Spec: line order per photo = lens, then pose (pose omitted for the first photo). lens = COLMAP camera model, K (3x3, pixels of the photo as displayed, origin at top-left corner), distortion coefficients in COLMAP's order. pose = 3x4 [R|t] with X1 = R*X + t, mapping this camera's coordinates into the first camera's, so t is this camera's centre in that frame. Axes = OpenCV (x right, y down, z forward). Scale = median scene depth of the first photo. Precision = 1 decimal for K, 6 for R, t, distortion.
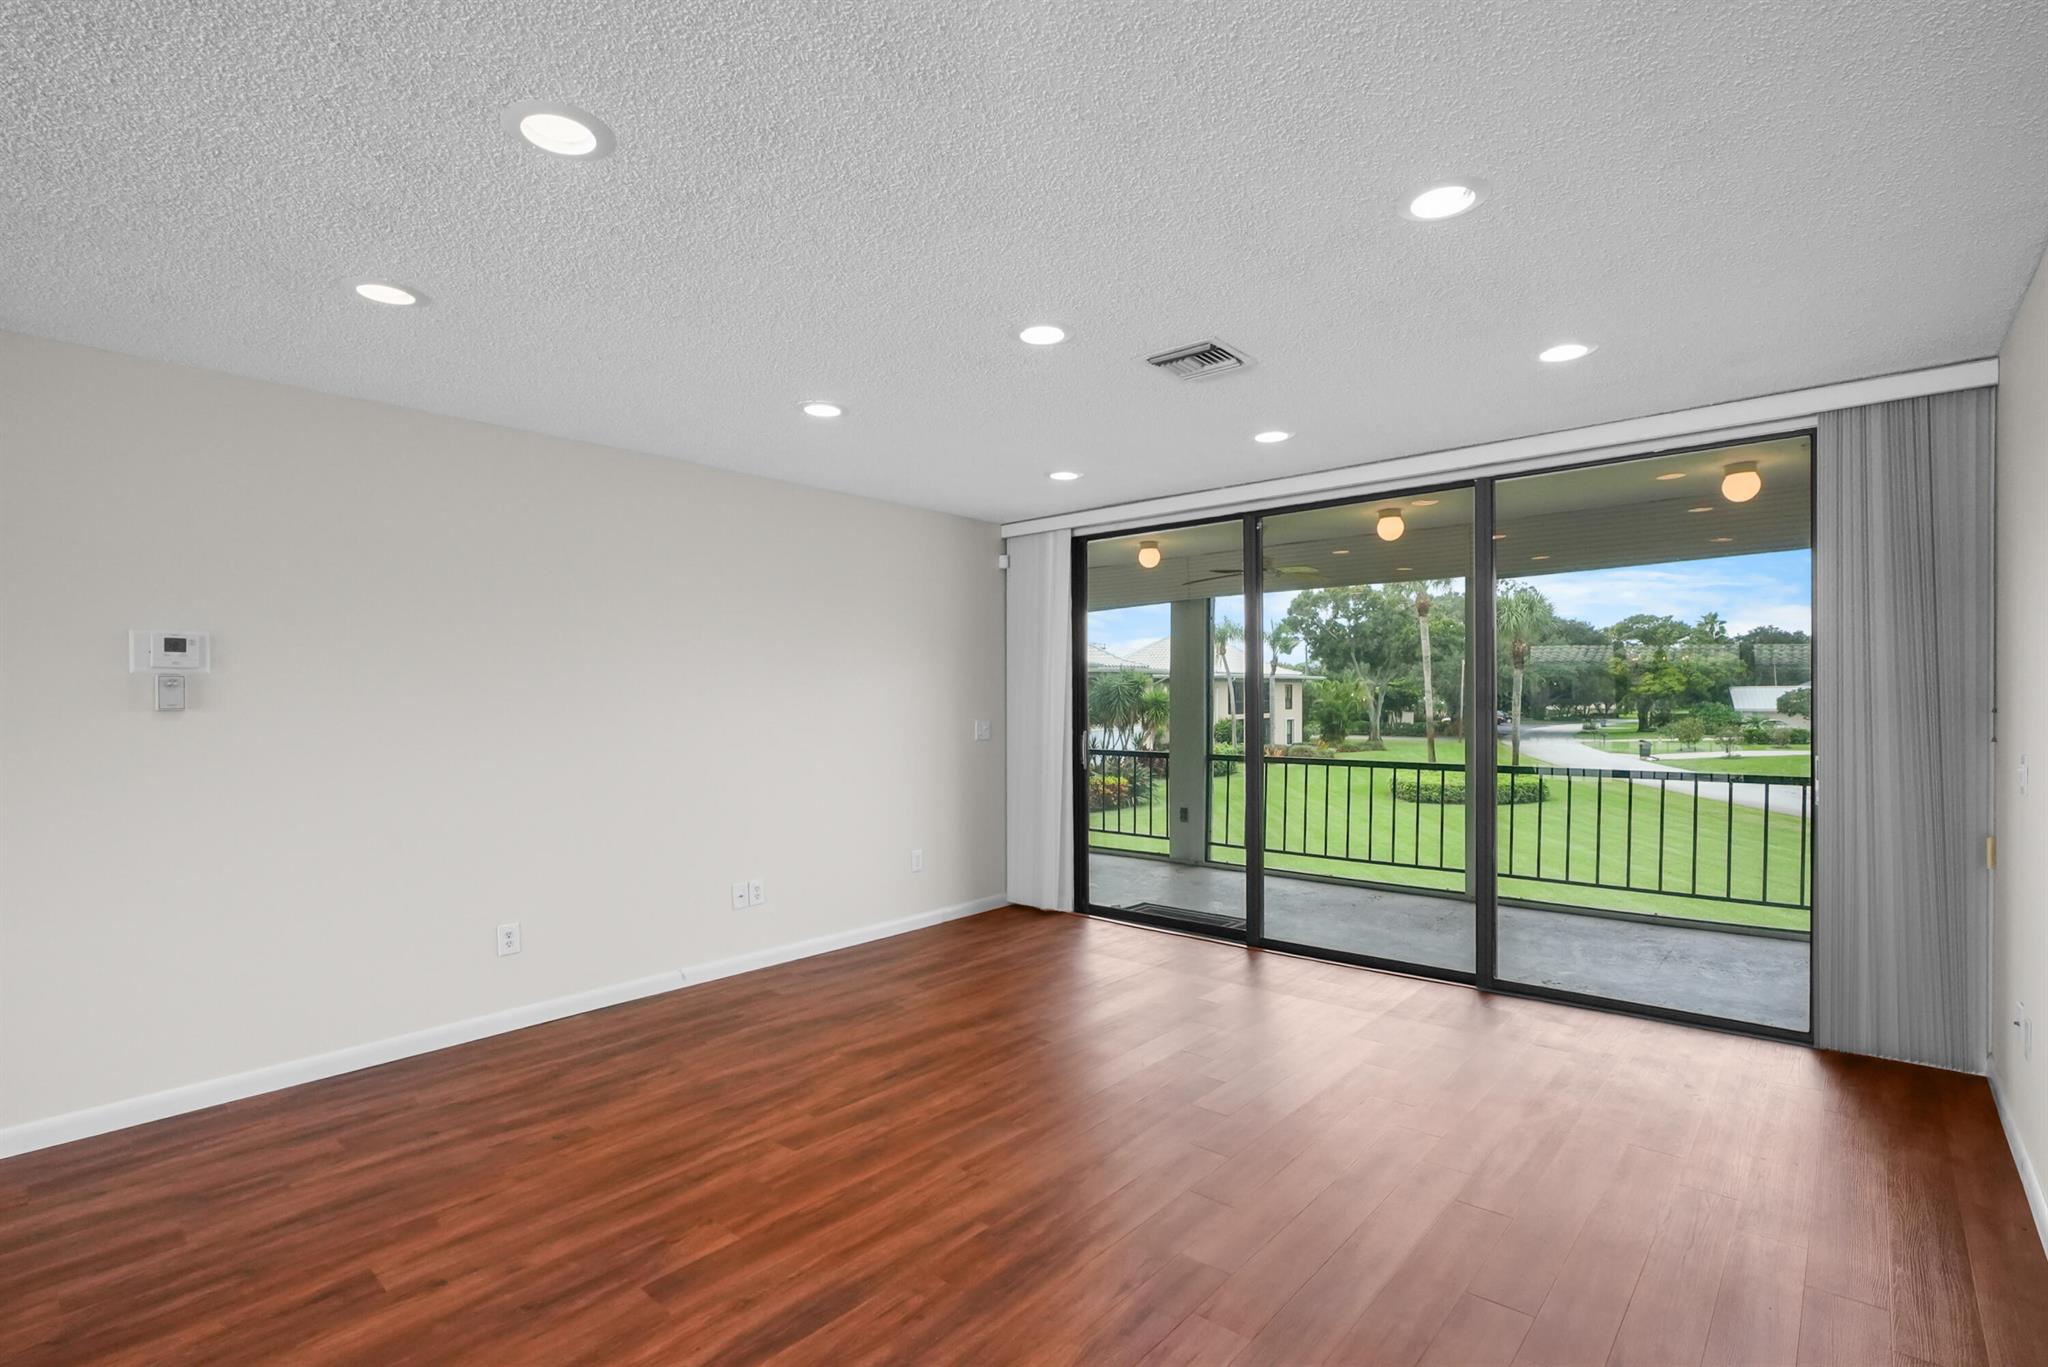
lens RADIAL K [[944.5, 0, 1017.6], [0, 944.5, 672.2], [0, 0, 1]] dist [-0.003627, -0.000506]
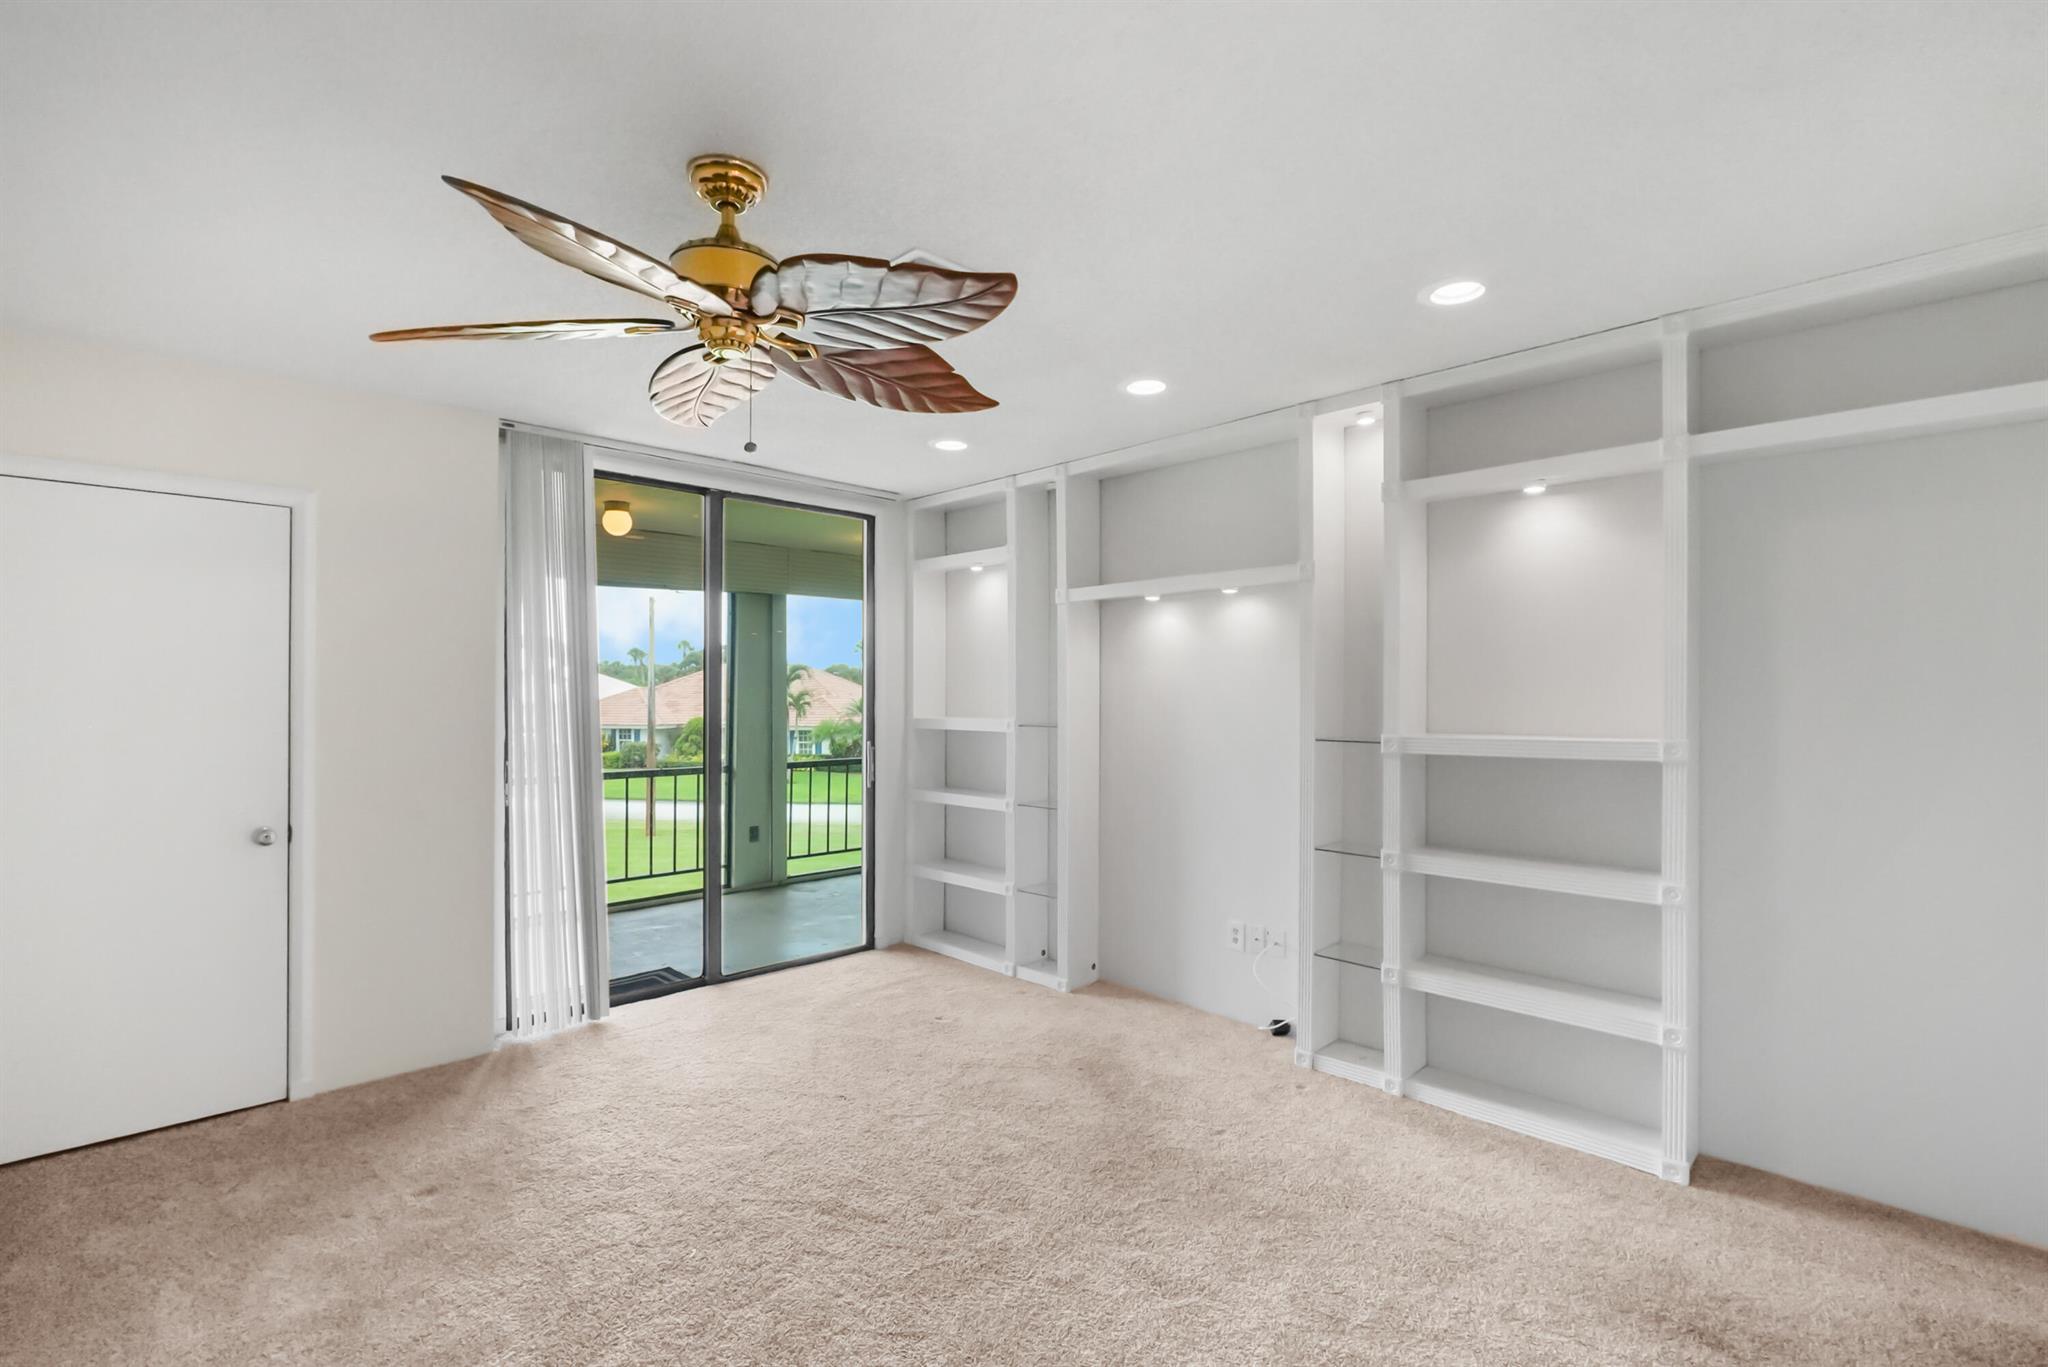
lens RADIAL K [[1012.5, 0, 1024.0], [0, 1012.5, 683.5], [0, 0, 1]] dist [-0.000822, -0.000130]
pose [[0.087681, 0.019925, 0.995949, -0.599382], [-0.016445, 0.999693, -0.018552, 0.020229], [-0.996013, -0.014752, 0.087981, 0.544070]]
